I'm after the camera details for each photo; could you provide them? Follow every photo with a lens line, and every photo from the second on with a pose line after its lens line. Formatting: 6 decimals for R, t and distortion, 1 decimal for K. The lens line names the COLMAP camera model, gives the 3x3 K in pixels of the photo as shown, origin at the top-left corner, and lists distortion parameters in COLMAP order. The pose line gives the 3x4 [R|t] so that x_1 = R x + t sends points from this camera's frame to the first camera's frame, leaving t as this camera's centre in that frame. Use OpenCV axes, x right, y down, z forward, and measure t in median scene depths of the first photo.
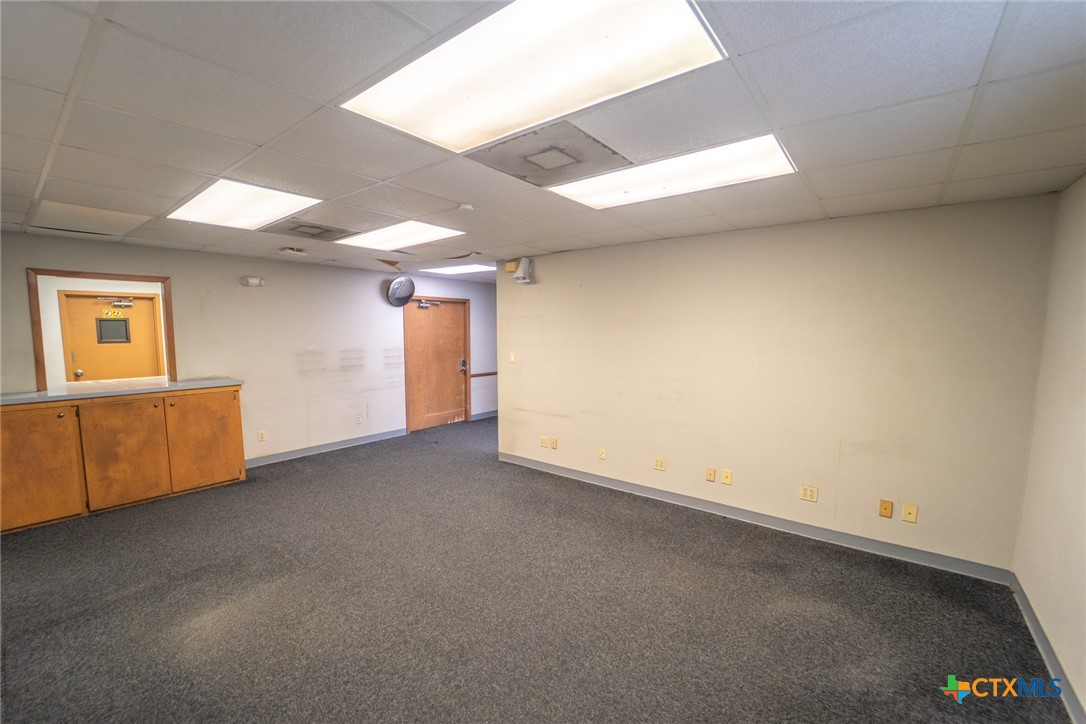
lens RADIAL K [[445.1, 0, 526.1], [0, 445.1, 370.1], [0, 0, 1]] dist [-0.021545, 0.000696]
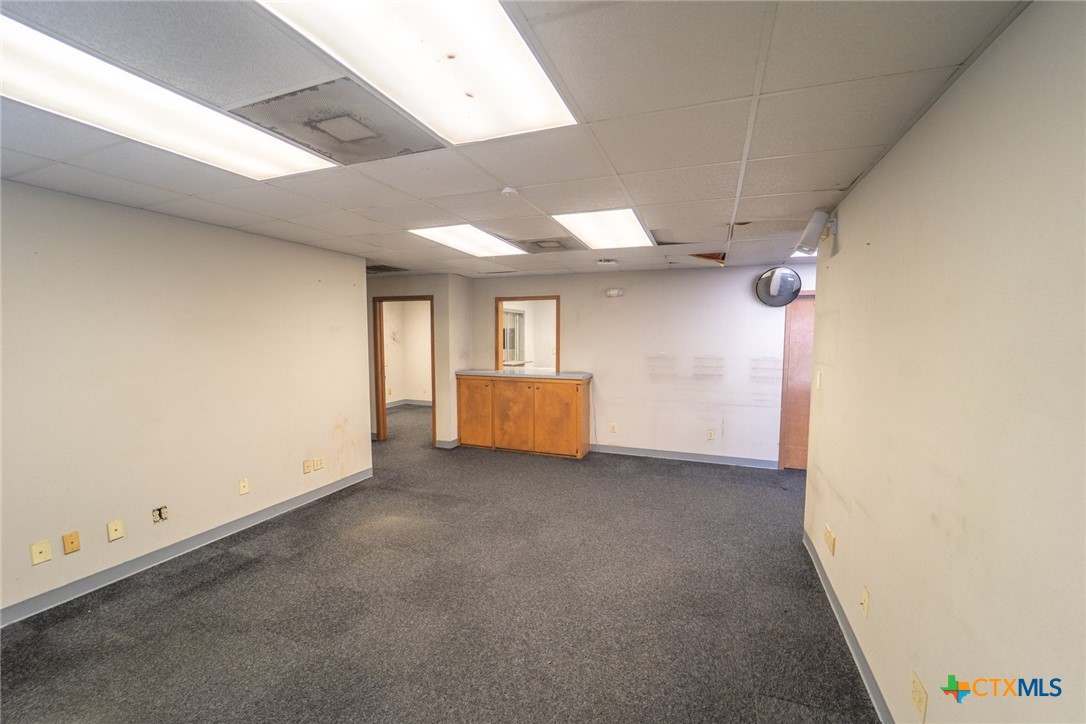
lens RADIAL K [[445.1, 0, 554.5], [0, 445.1, 369.0], [0, 0, 1]] dist [-0.021545, 0.000696]
pose [[0.318266, 0.069273, -0.945467, 0.492217], [-0.091996, 0.994876, 0.041925, -0.041594], [0.943527, 0.073636, 0.323008, 0.548074]]
